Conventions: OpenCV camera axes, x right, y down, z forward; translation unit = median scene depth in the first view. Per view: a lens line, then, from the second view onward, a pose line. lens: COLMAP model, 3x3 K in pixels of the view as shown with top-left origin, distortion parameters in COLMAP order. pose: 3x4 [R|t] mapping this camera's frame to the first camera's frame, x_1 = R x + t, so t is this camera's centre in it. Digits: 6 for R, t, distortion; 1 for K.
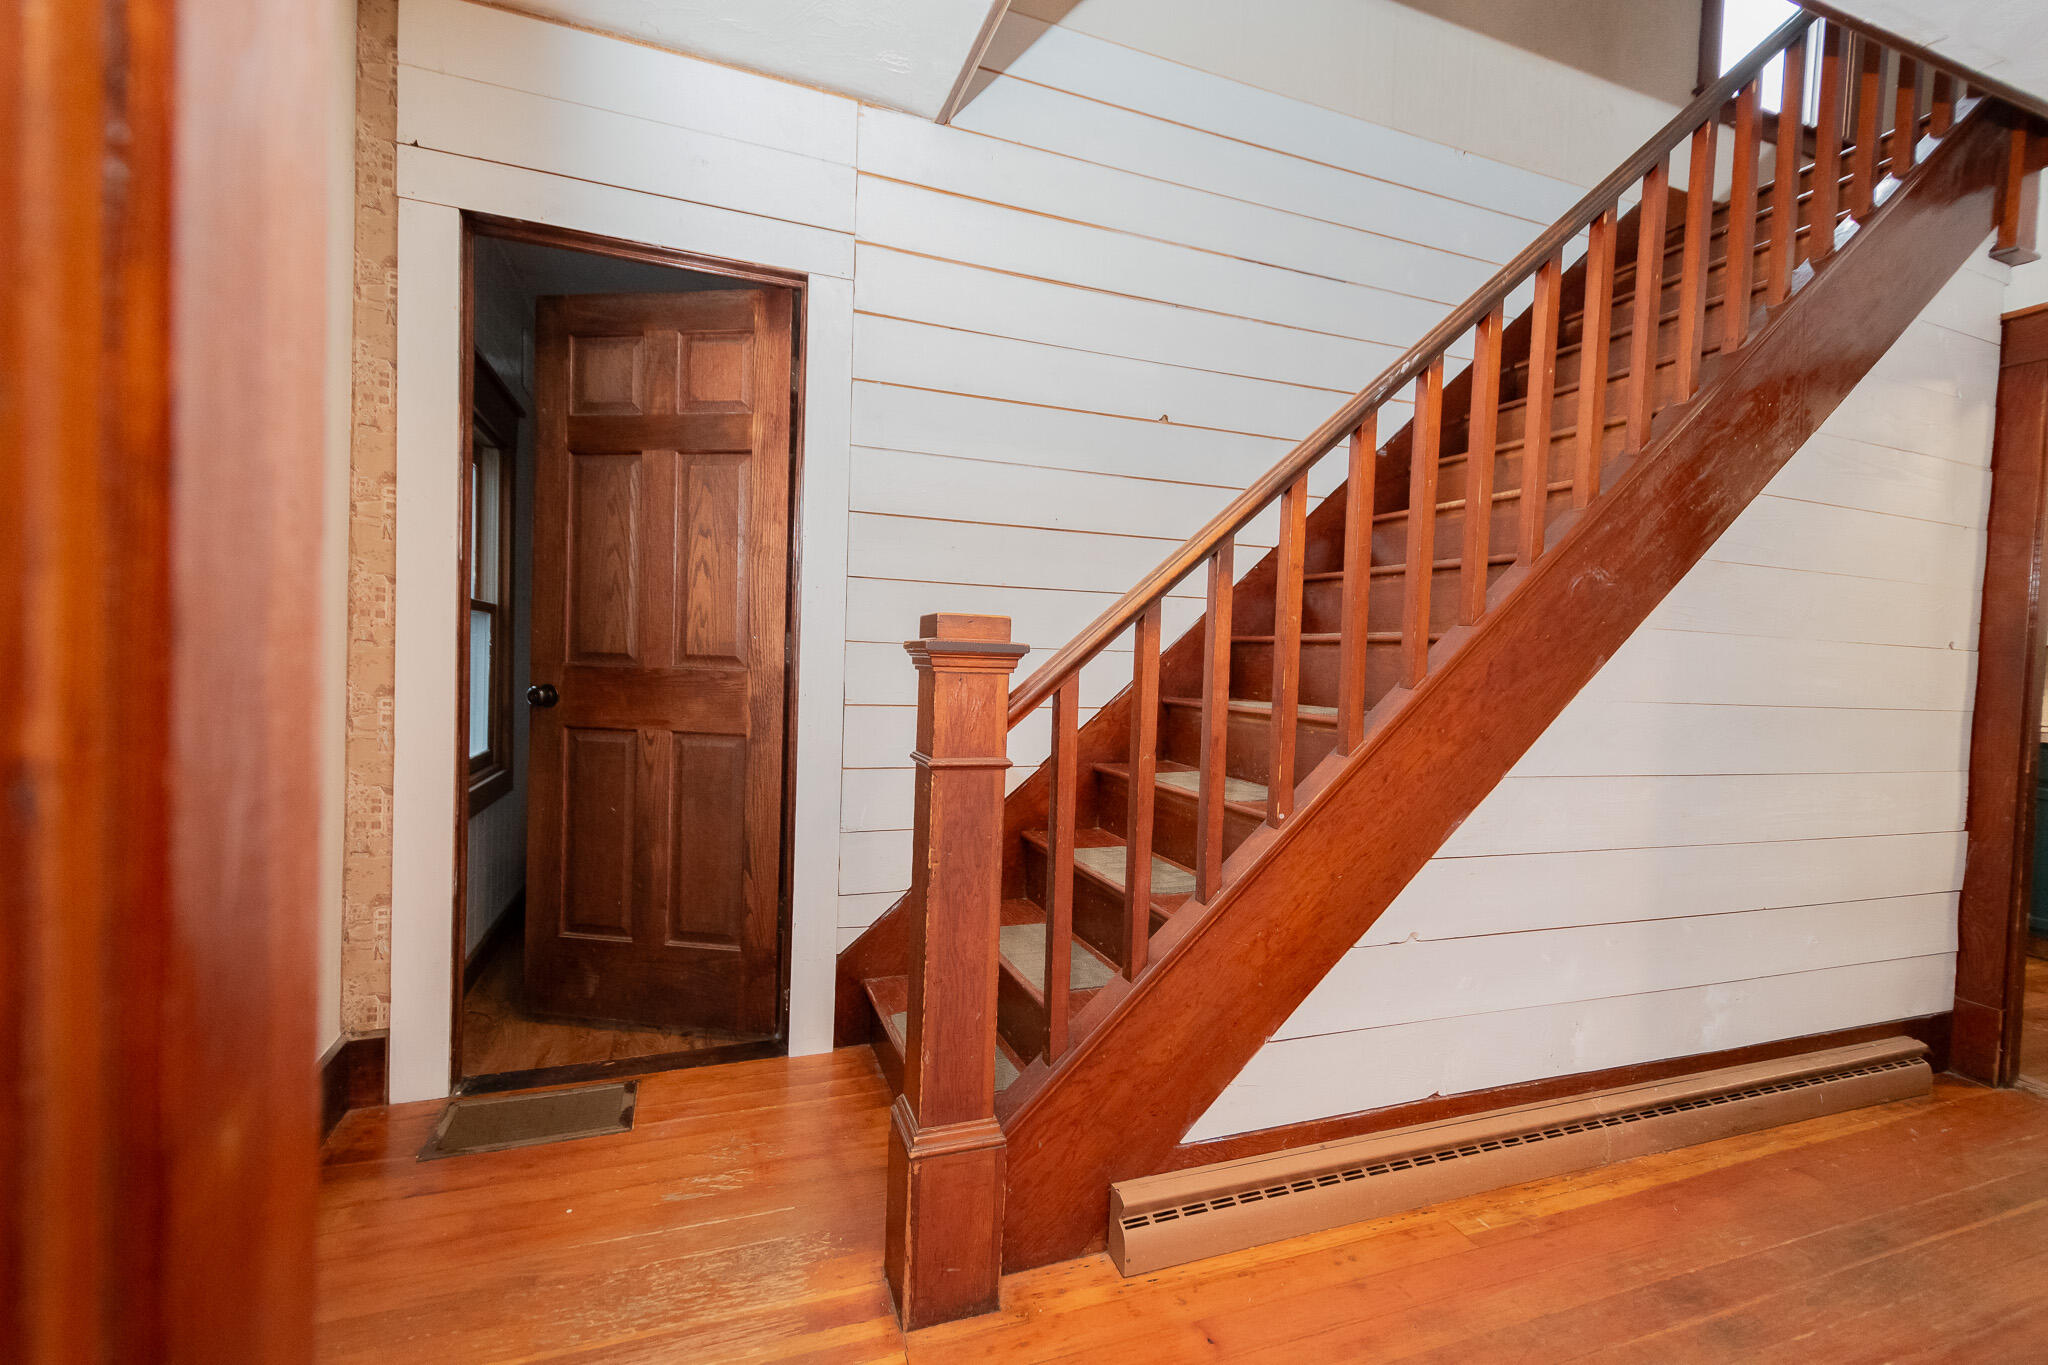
lens RADIAL K [[893.8, 0, 1041.7], [0, 893.8, 690.0], [0, 0, 1]] dist [0.018556, -0.007388]
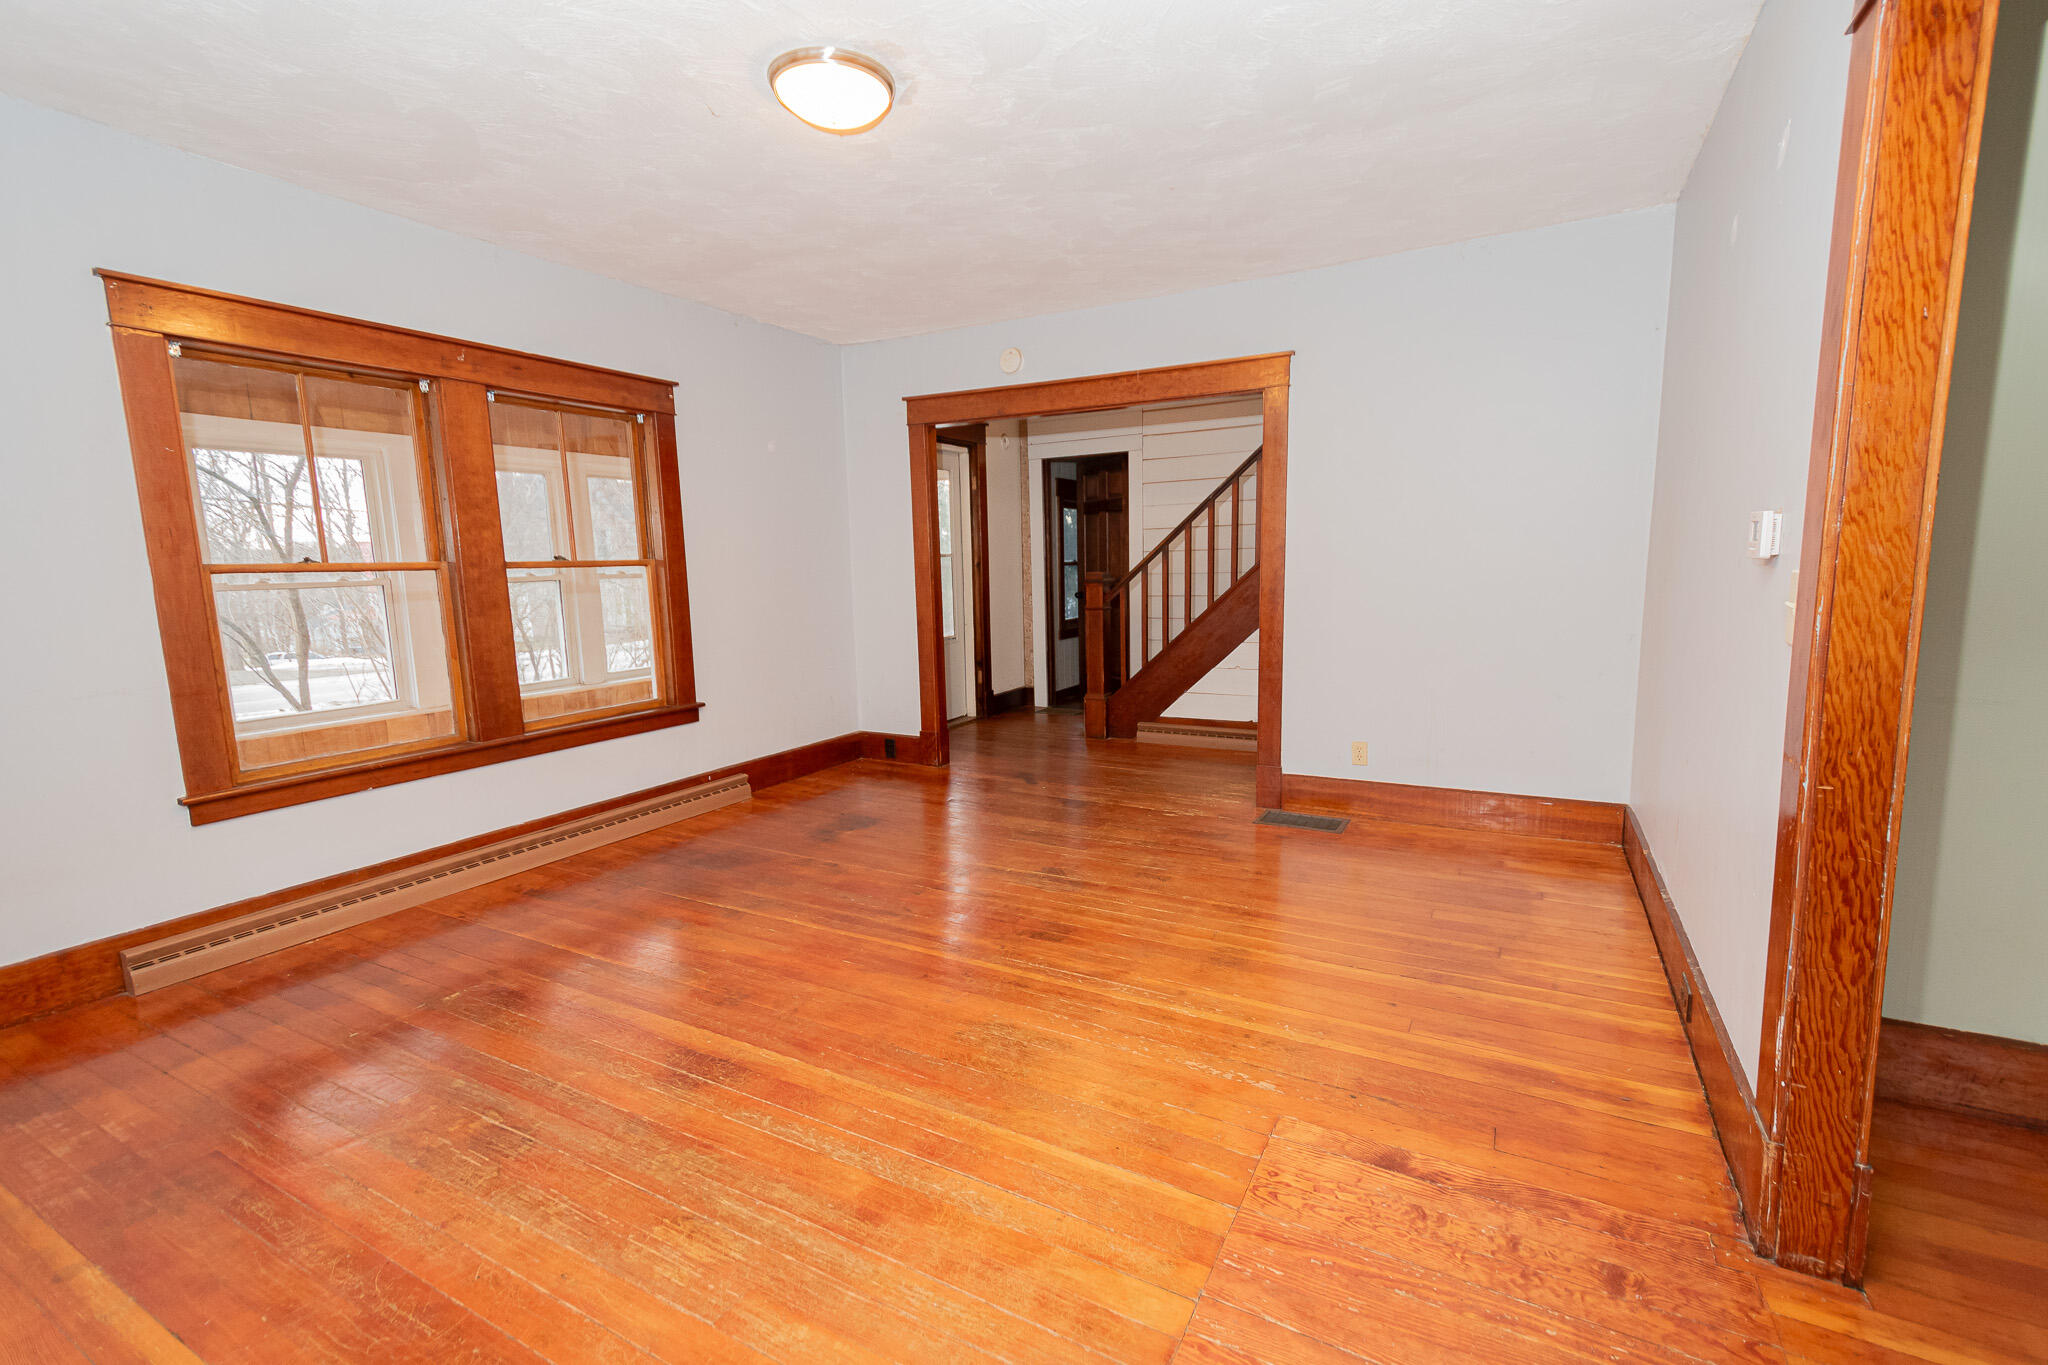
lens RADIAL K [[883.9, 0, 1040.6], [0, 883.9, 684.0], [0, 0, 1]] dist [0.003181, -0.000696]
pose [[0.657112, 0.055493, -0.751747, 1.797271], [0.022071, 0.995442, 0.092775, 0.026169], [0.753470, -0.077555, 0.652893, -1.196954]]
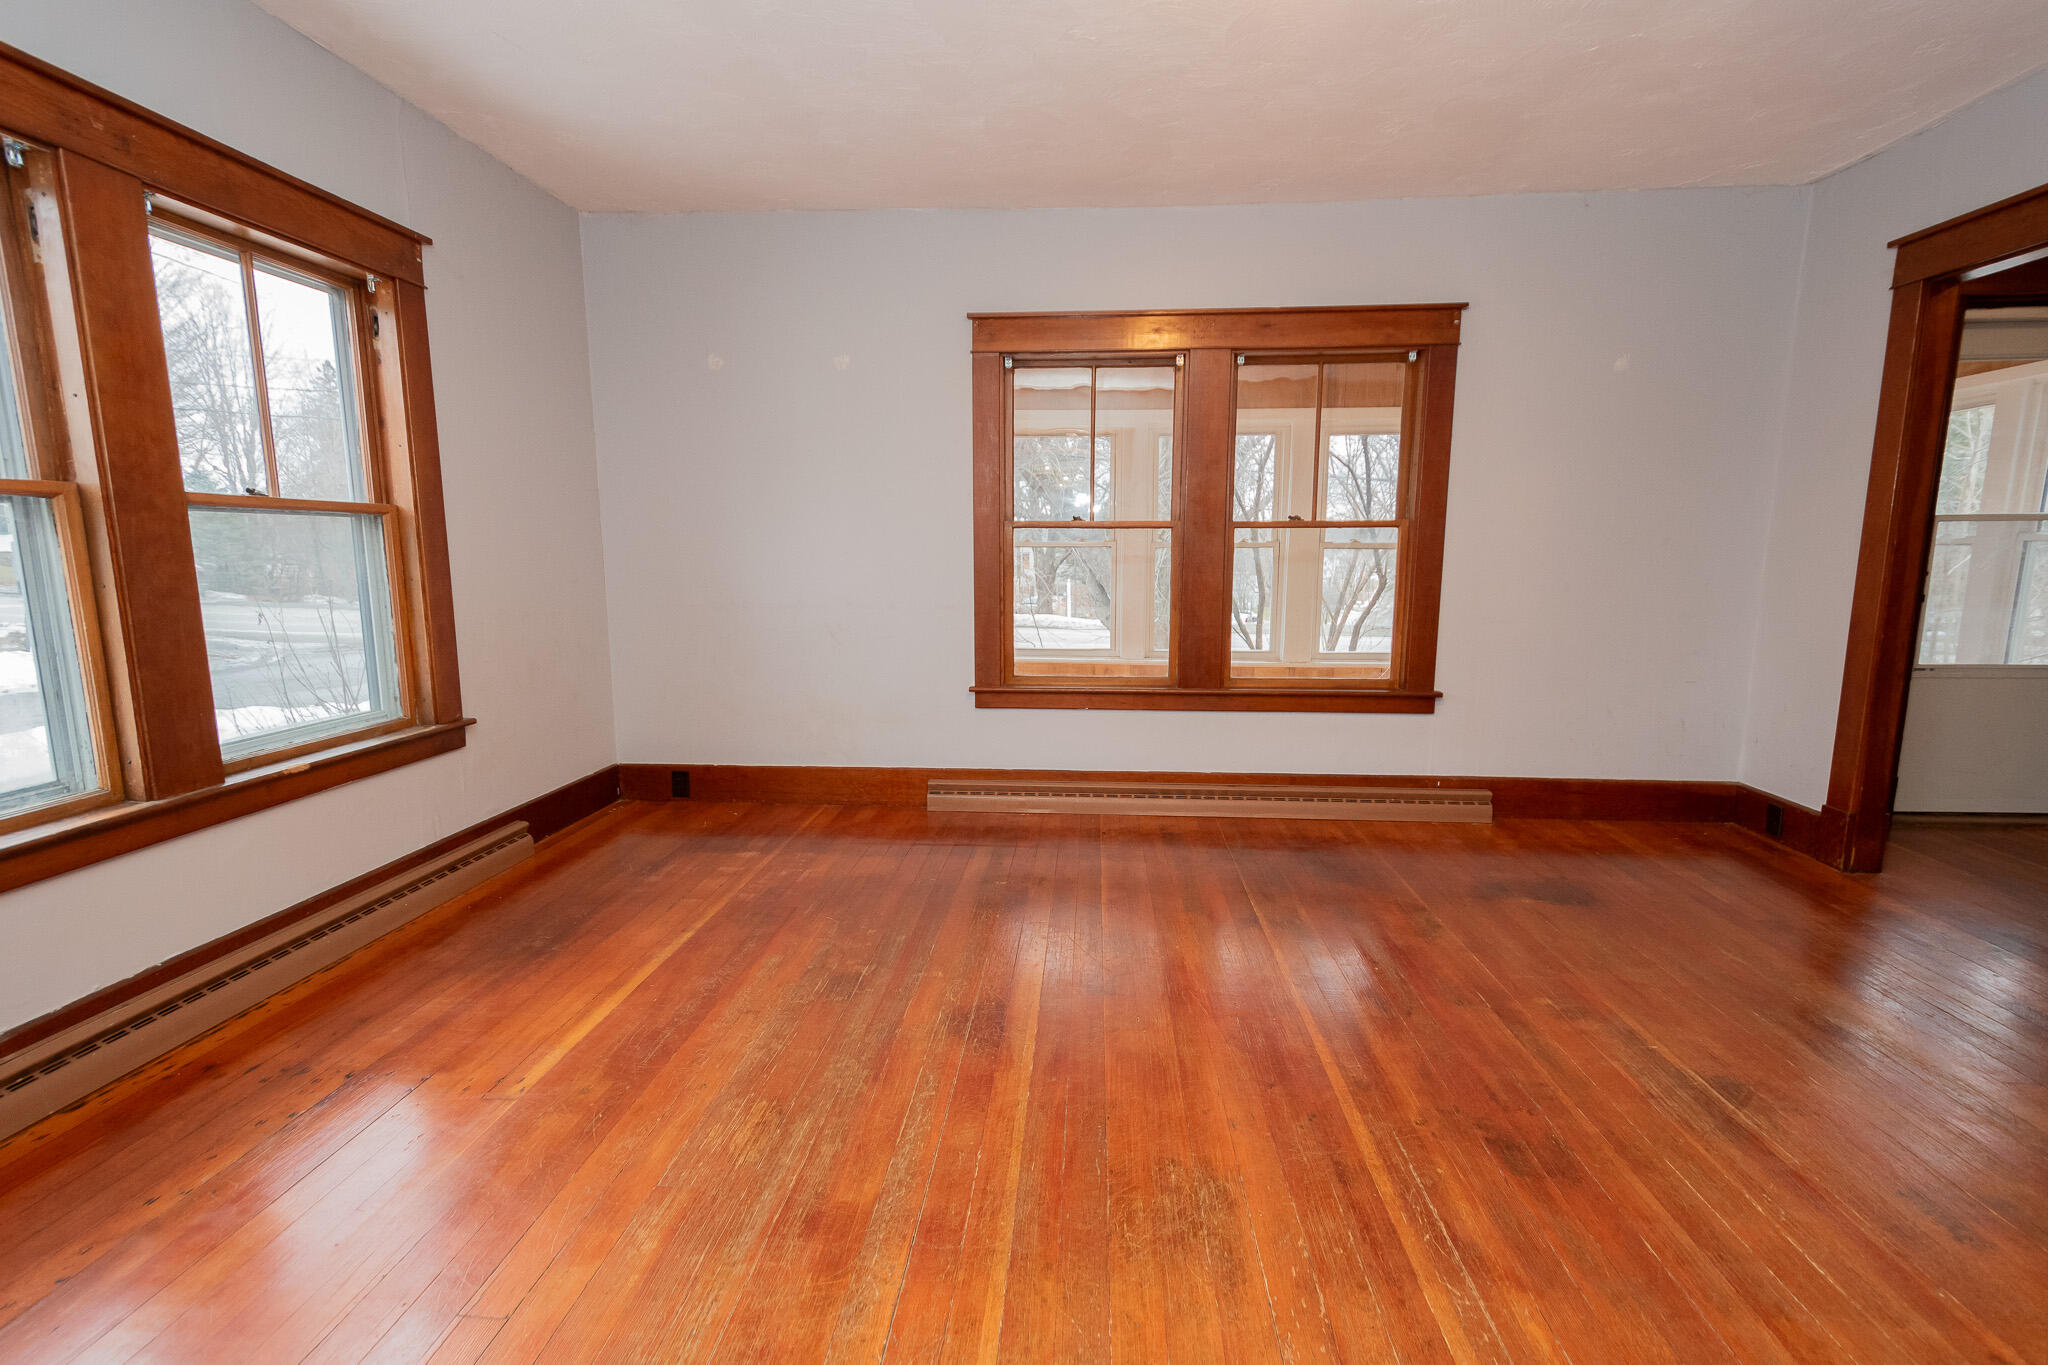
lens RADIAL K [[929.3, 0, 1038.5], [0, 929.3, 690.5], [0, 0, 1]] dist [0.027959, -0.013829]
pose [[-0.414493, 0.102067, -0.904311, 1.706230], [-0.042273, 0.990459, 0.131166, 0.033055], [0.909070, 0.092596, -0.406224, -0.481774]]
